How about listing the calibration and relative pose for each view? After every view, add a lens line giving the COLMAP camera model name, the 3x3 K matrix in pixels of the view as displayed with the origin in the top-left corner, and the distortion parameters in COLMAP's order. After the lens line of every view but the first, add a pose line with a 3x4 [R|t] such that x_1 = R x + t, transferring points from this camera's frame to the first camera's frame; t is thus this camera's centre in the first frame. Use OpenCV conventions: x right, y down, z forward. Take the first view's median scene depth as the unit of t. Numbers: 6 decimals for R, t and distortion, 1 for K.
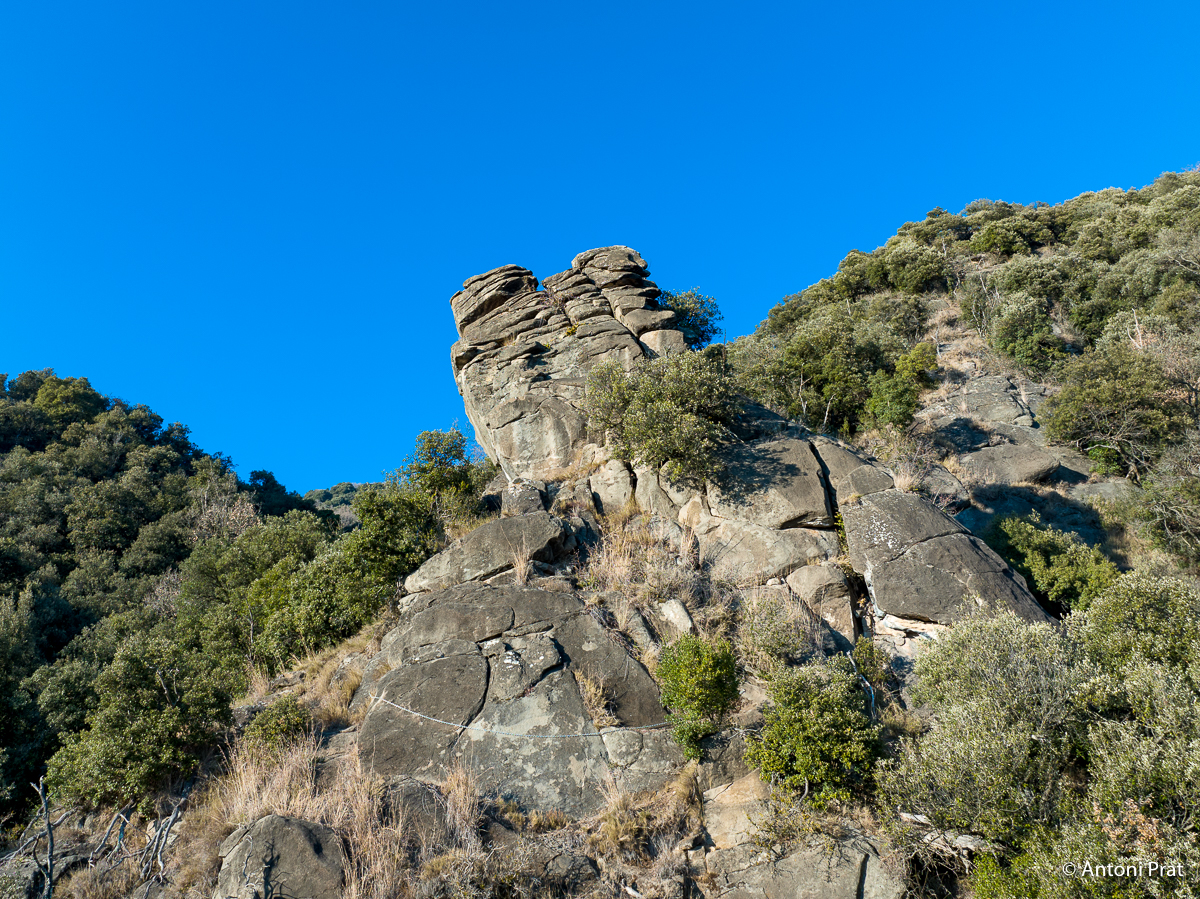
lens RADIAL K [[925.6, 0, 600.8], [0, 925.6, 454.1], [0, 0, 1]] dist [-0.055783, 0.002550]
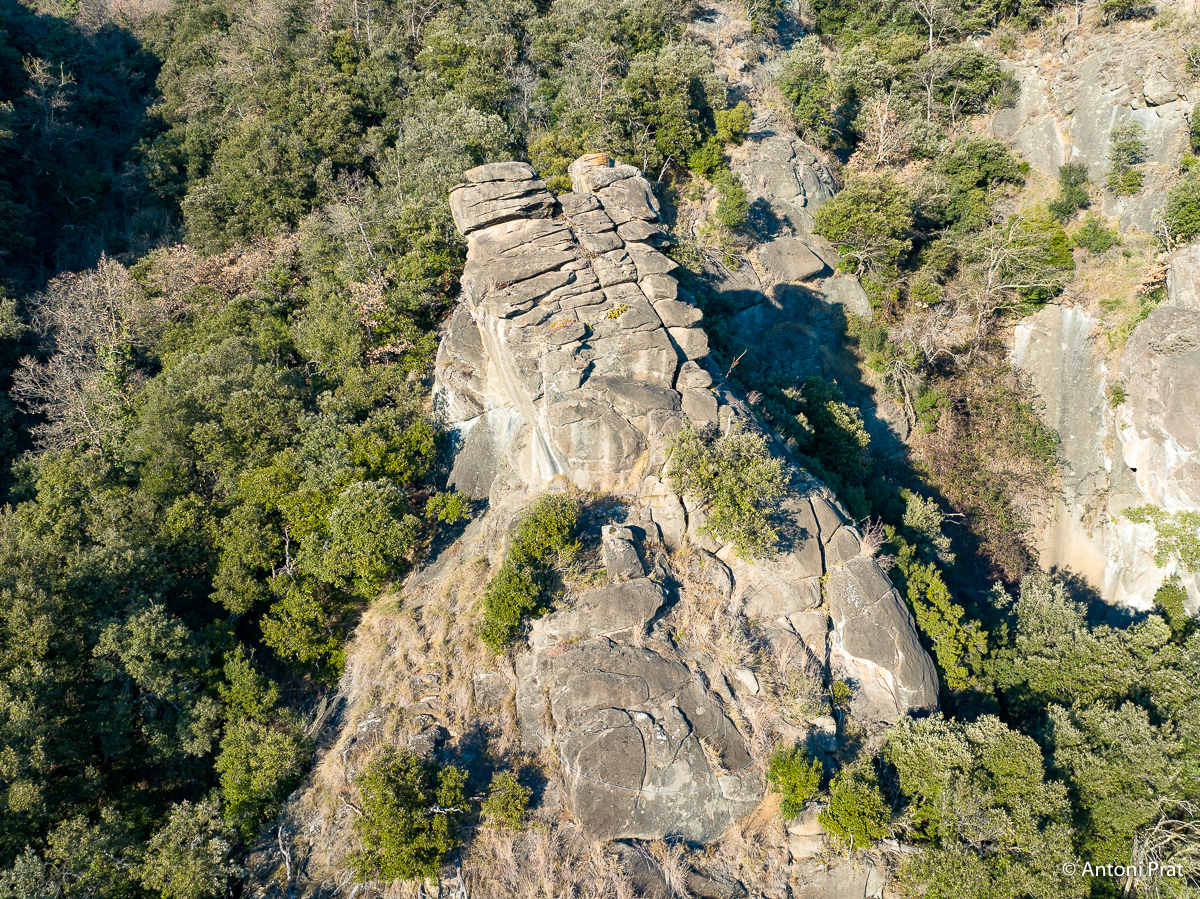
lens RADIAL K [[790.1, 0, 618.7], [0, 790.1, 425.8], [0, 0, 1]] dist [-0.041175, 0.011836]
pose [[0.885938, -0.023855, 0.463190, -0.510423], [-0.259383, 0.802417, 0.537445, -0.588315], [-0.384492, -0.596286, 0.704705, 0.295261]]
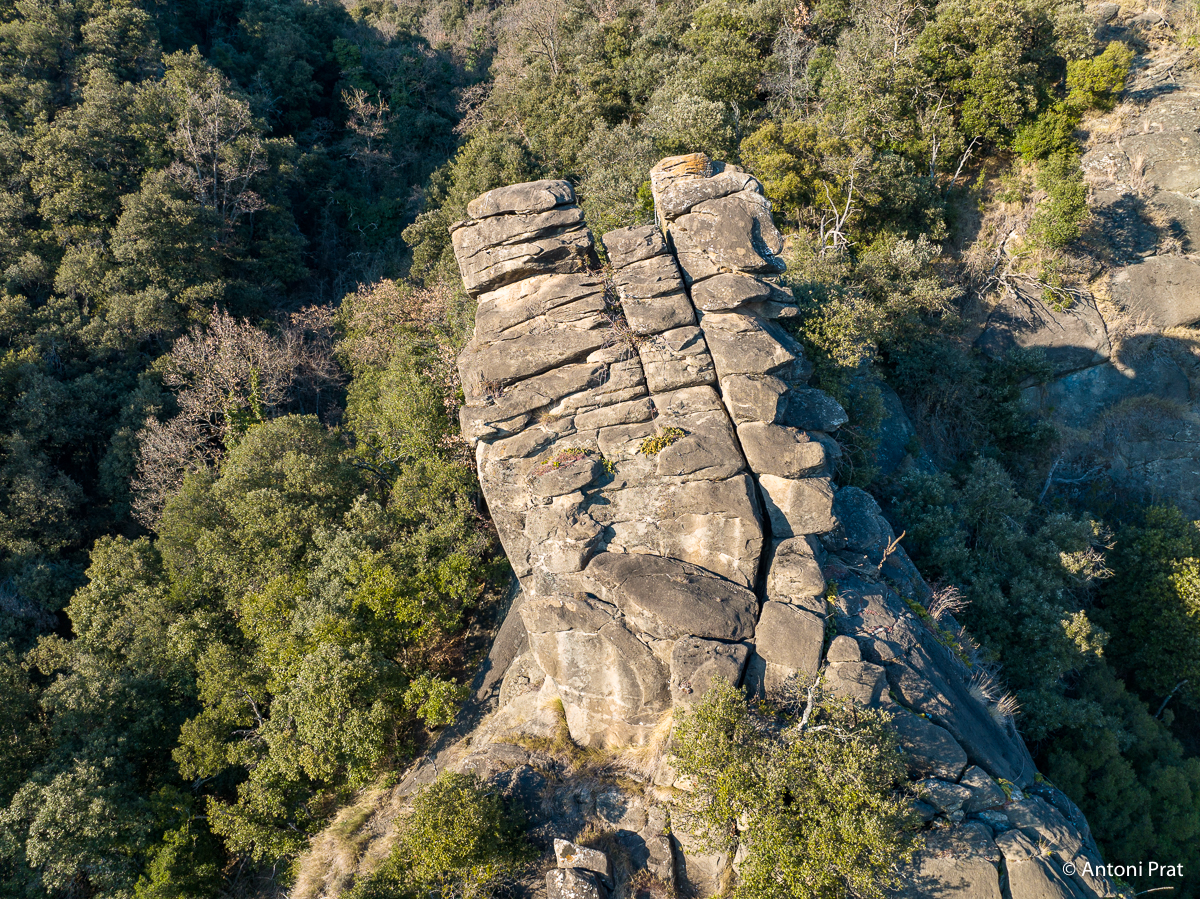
lens RADIAL K [[790.1, 0, 640.3], [0, 790.1, 462.5], [0, 0, 1]] dist [-0.041175, 0.011836]
pose [[0.998666, 0.045026, 0.025284, -0.056368], [-0.050660, 0.759339, 0.648721, -0.516969], [0.010010, -0.649136, 0.760607, 0.662612]]
